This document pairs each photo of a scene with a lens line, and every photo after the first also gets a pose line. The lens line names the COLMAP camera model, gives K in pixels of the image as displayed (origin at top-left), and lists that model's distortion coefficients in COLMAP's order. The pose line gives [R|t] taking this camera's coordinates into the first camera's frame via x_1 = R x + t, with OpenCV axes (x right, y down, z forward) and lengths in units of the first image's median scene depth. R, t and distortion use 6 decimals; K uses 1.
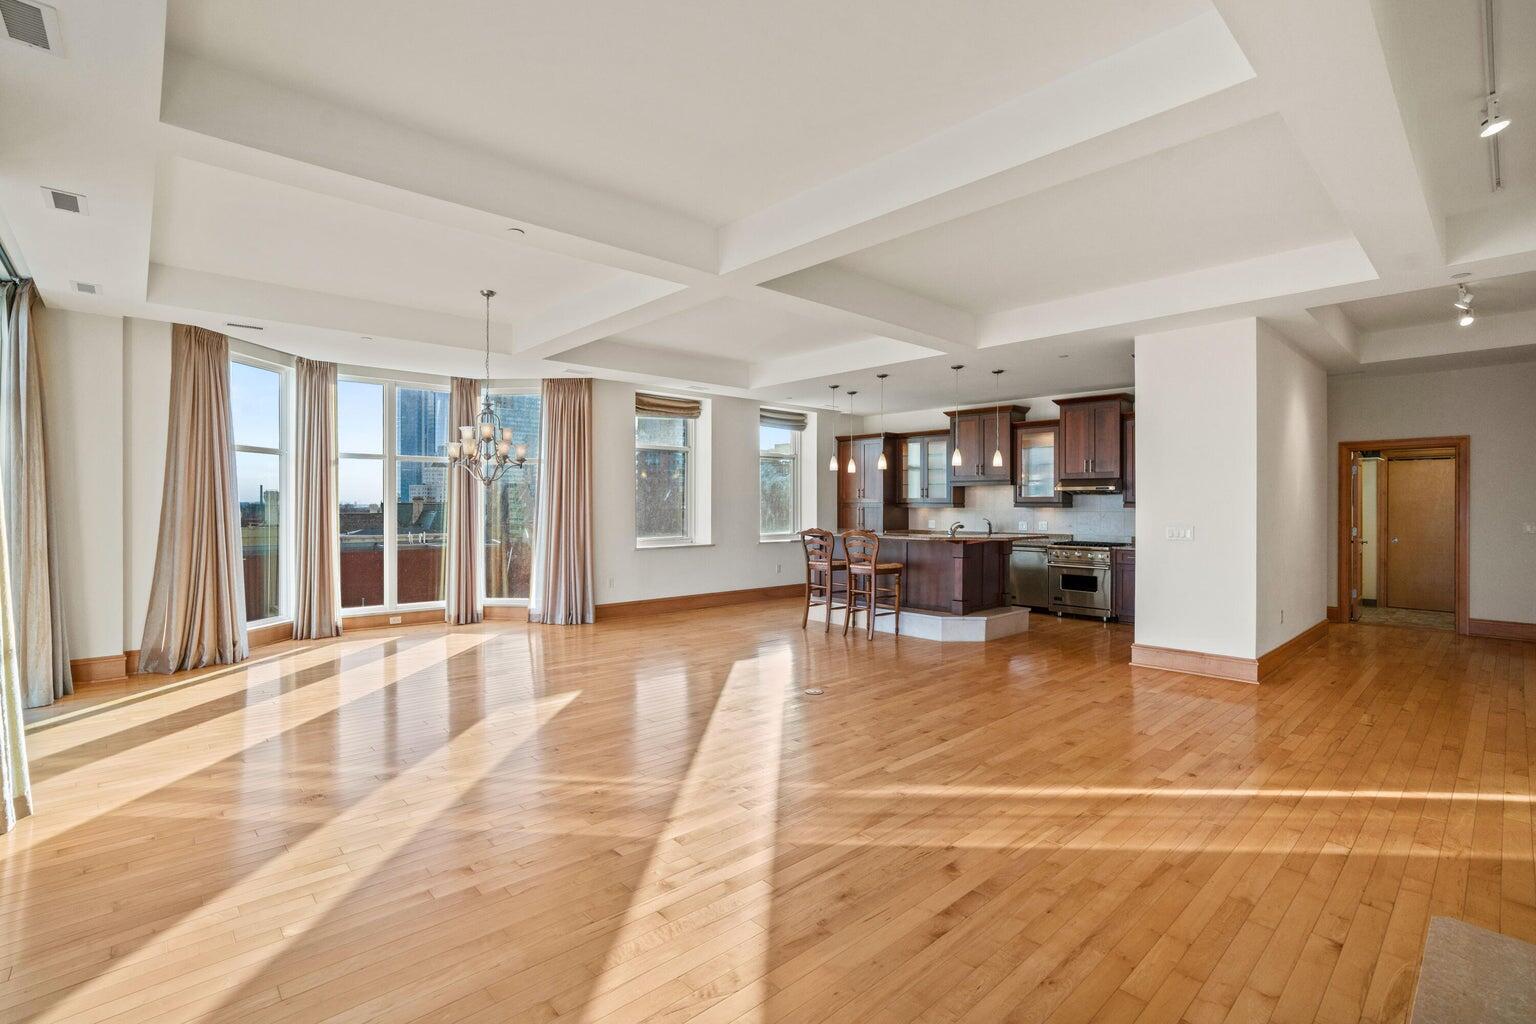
lens RADIAL K [[709.9, 0, 773.5], [0, 709.9, 521.5], [0, 0, 1]] dist [-0.037629, 0.017166]
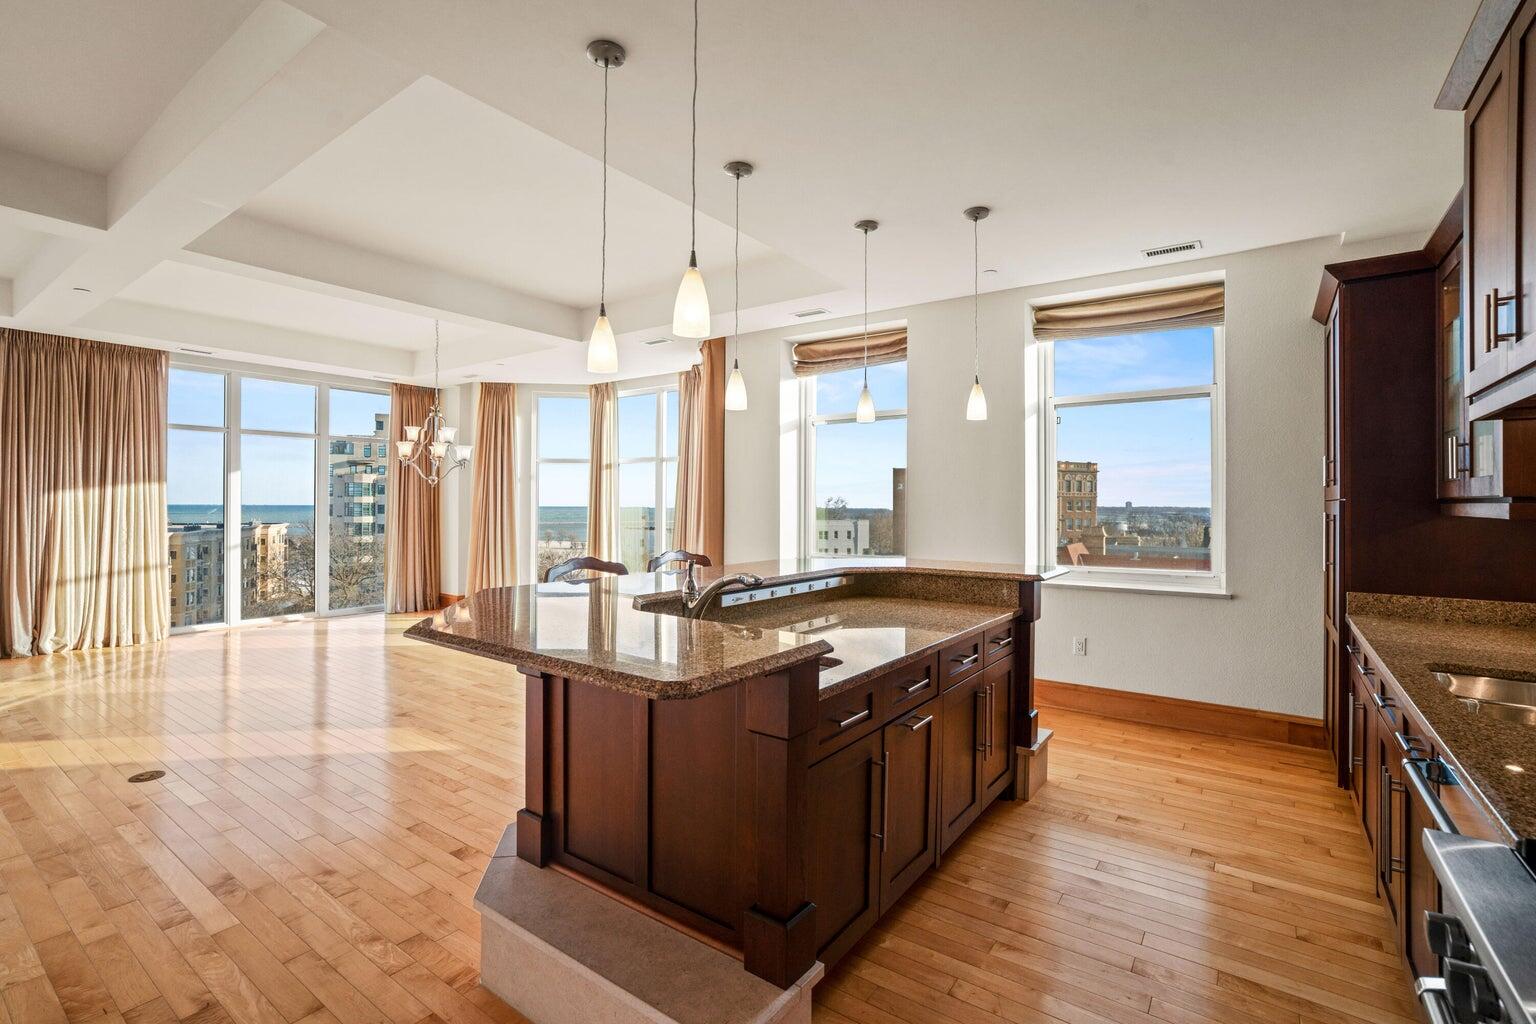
lens RADIAL K [[709.9, 0, 777.2], [0, 709.9, 505.4], [0, 0, 1]] dist [-0.037629, 0.017166]
pose [[0.193287, 0.001692, -0.981141, 0.550442], [-0.030131, 0.999537, -0.004212, -0.021222], [0.980679, 0.030377, 0.193248, 0.970769]]
